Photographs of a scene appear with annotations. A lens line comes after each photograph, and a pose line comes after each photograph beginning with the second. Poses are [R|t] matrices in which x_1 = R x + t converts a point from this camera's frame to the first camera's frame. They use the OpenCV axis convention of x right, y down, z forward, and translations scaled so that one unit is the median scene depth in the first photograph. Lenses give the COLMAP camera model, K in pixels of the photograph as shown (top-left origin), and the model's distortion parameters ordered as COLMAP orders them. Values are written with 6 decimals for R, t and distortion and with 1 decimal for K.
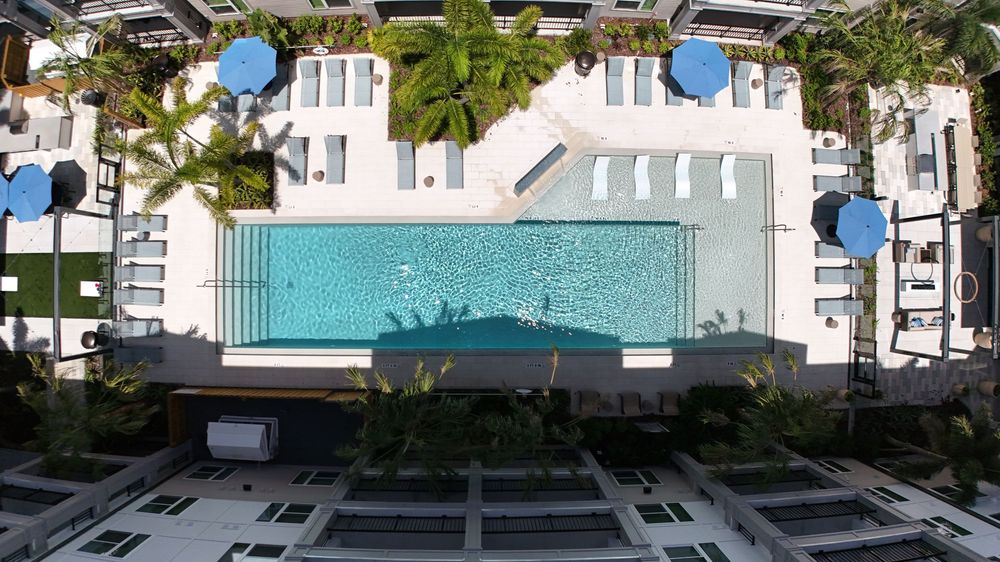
lens RADIAL K [[609.9, 0, 500.4], [0, 609.9, 287.6], [0, 0, 1]] dist [-0.224797, 0.045694]
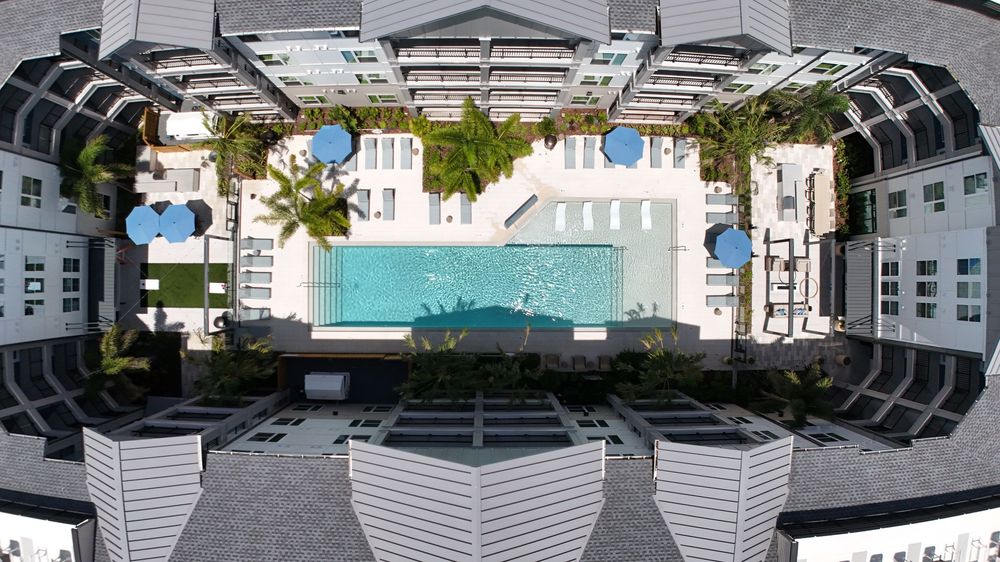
lens RADIAL K [[609.9, 0, 500.4], [0, 609.9, 287.6], [0, 0, 1]] dist [-0.224797, 0.045694]
pose [[0.999998, 0.001839, 0.000036, 0.013253], [-0.001839, 0.999997, 0.001605, -0.002763], [-0.000034, -0.001605, 0.999999, -0.559489]]
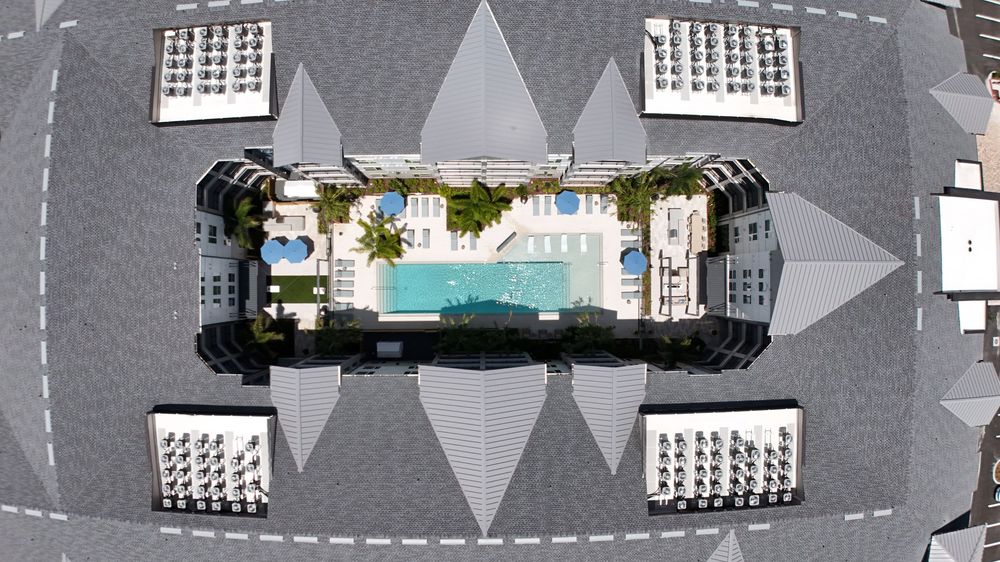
lens RADIAL K [[609.9, 0, 500.4], [0, 609.9, 287.6], [0, 0, 1]] dist [-0.224797, 0.045694]
pose [[0.999953, -0.009158, 0.003205, 0.030635], [0.009158, 0.999958, -0.000015, -0.003861], [-0.003205, 0.000044, 0.999995, -1.575074]]
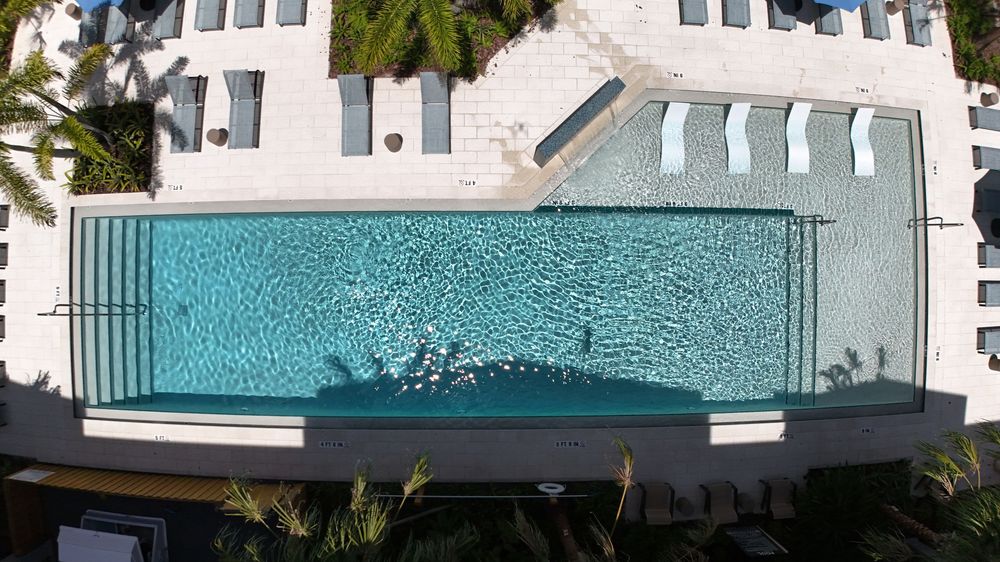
lens RADIAL K [[609.9, 0, 500.4], [0, 609.9, 287.6], [0, 0, 1]] dist [-0.224797, 0.045694]
pose [[0.999997, -0.002183, 0.001336, -0.012763], [0.002184, 0.999997, -0.001012, -0.029123], [-0.001334, 0.001015, 0.999999, 0.400488]]
